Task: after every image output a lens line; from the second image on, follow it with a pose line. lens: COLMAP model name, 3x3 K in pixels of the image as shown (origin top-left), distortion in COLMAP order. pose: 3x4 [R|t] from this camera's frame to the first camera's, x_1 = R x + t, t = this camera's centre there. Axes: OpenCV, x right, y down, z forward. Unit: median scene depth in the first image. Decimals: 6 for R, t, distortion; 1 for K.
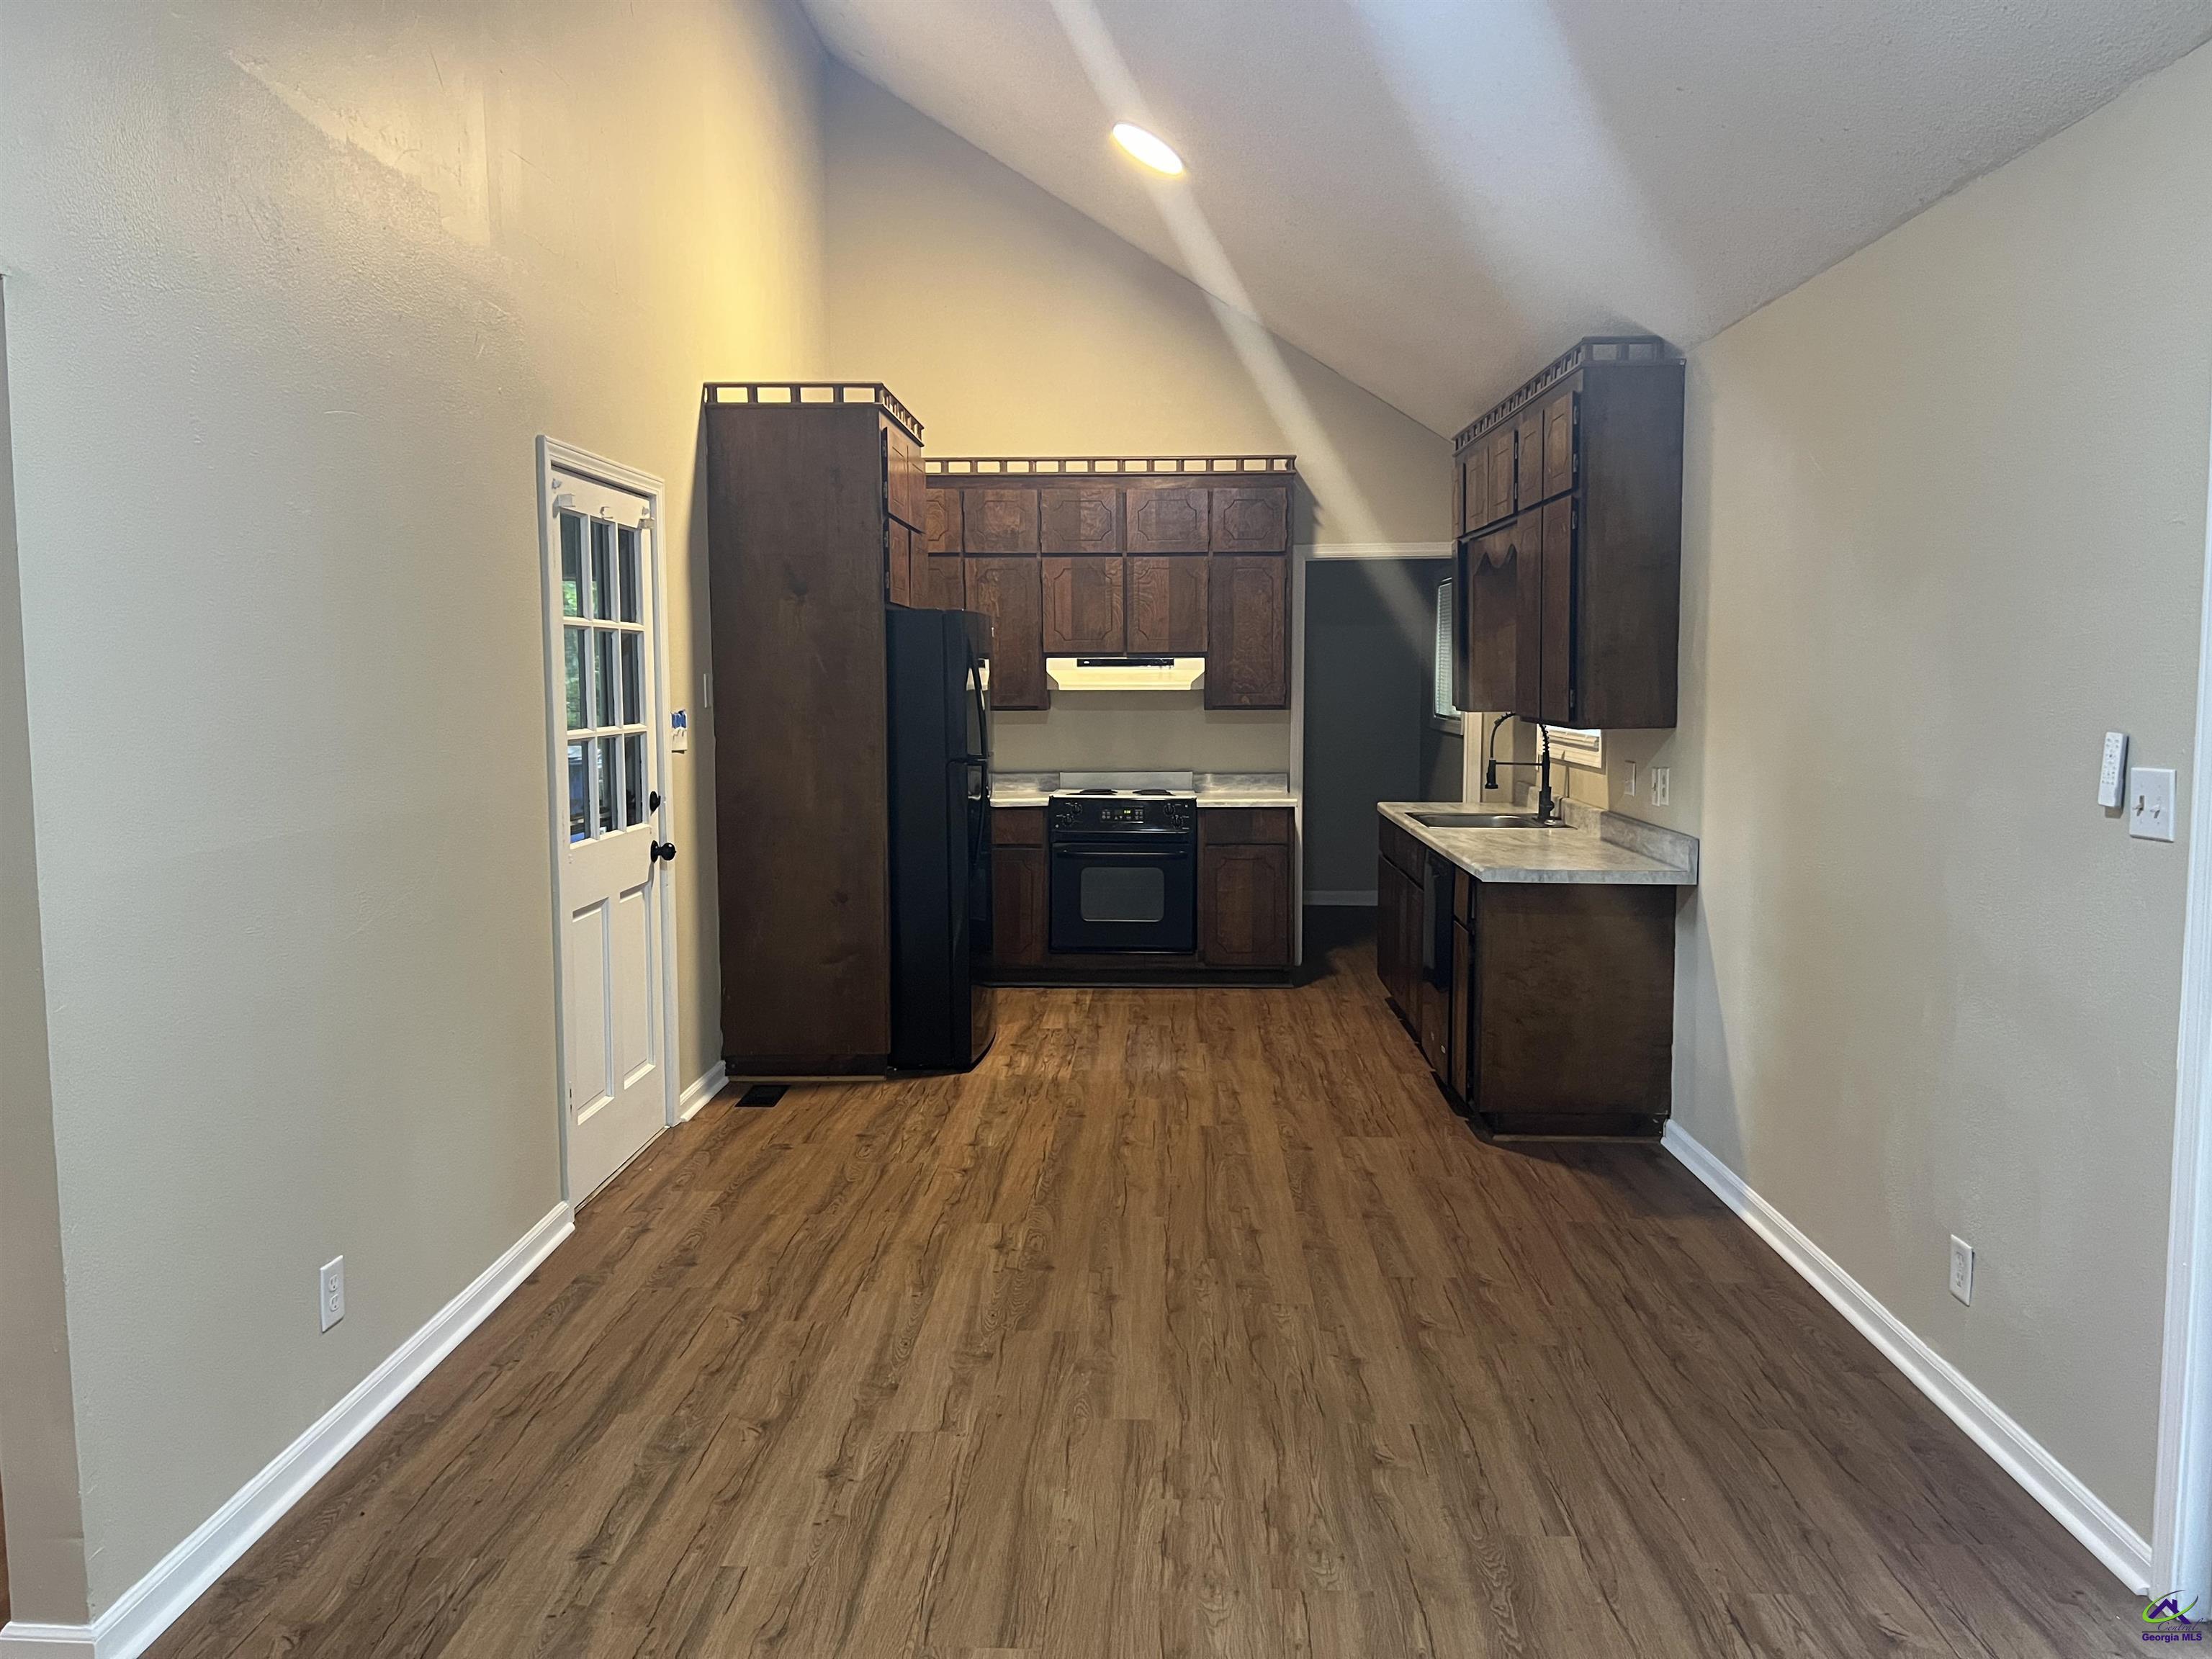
lens RADIAL K [[1667.9, 0, 1101.3], [0, 1667.9, 831.4], [0, 0, 1]] dist [0.001926, -0.001697]
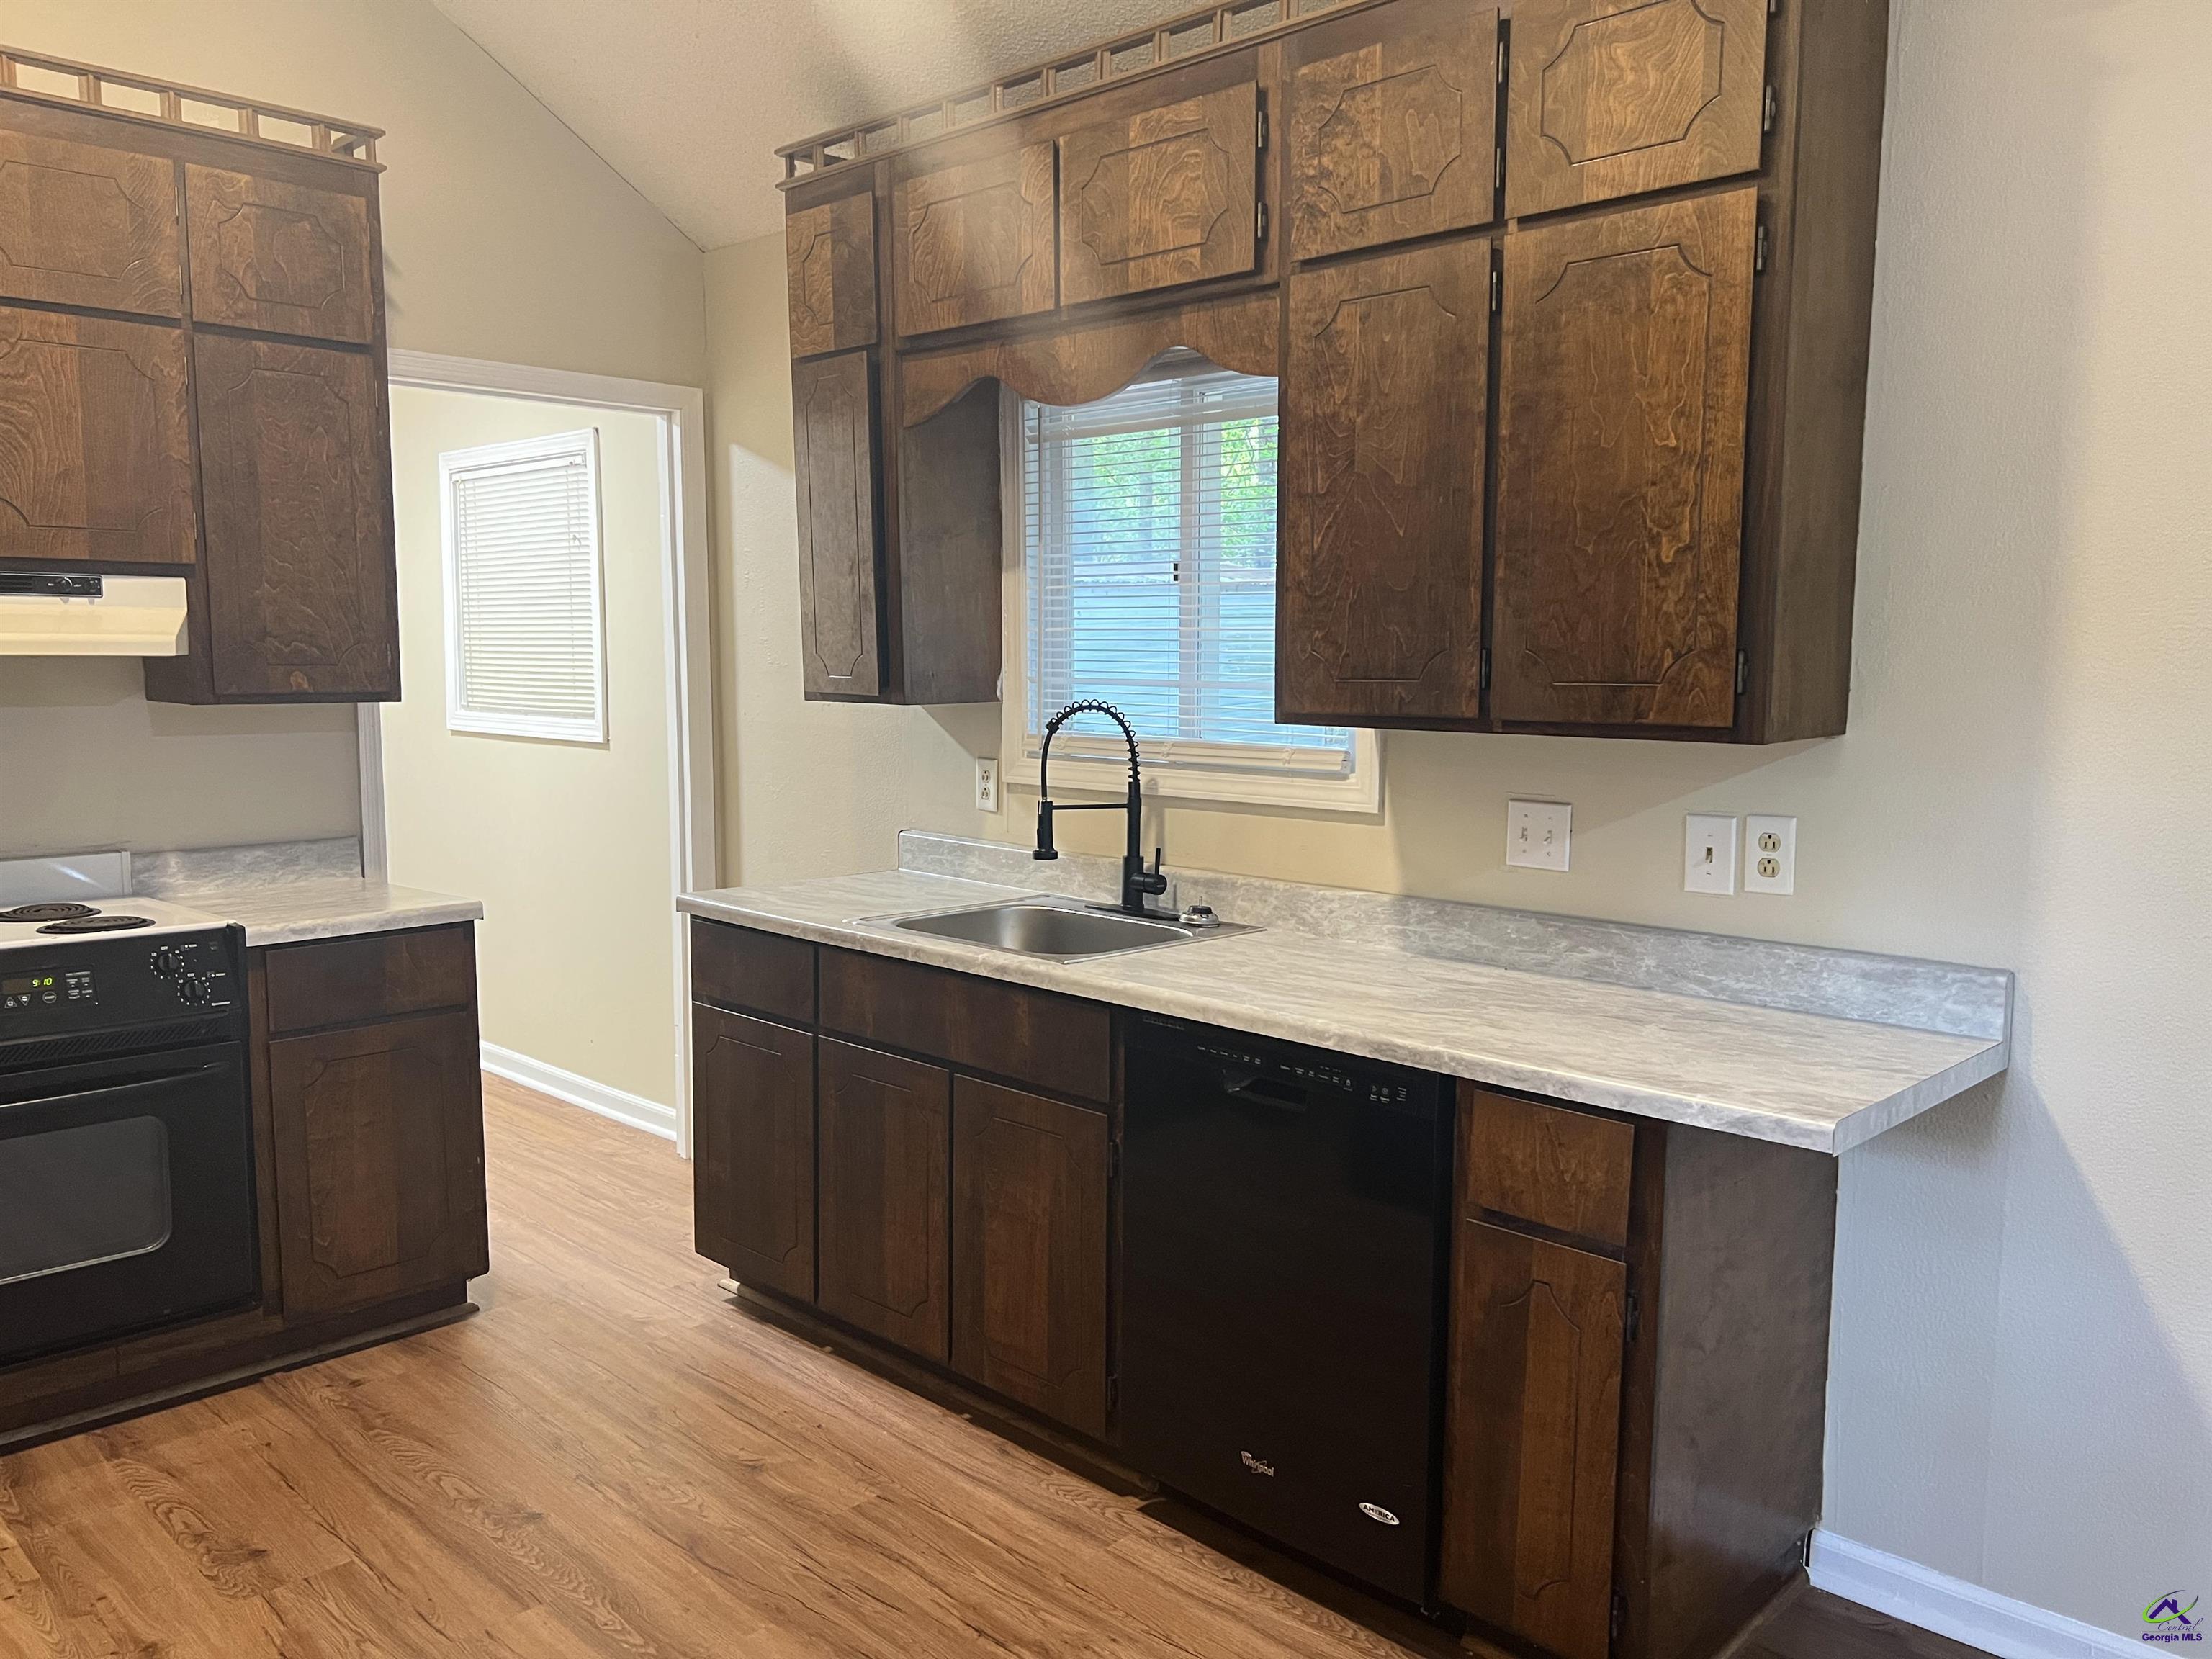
lens RADIAL K [[1667.9, 0, 1120.2], [0, 1667.9, 833.9], [0, 0, 1]] dist [0.001926, -0.001697]
pose [[0.662158, -0.075072, 0.745594, -0.097883], [0.062765, 0.997029, 0.044647, -0.045234], [-0.746731, 0.017234, 0.664903, 0.555117]]
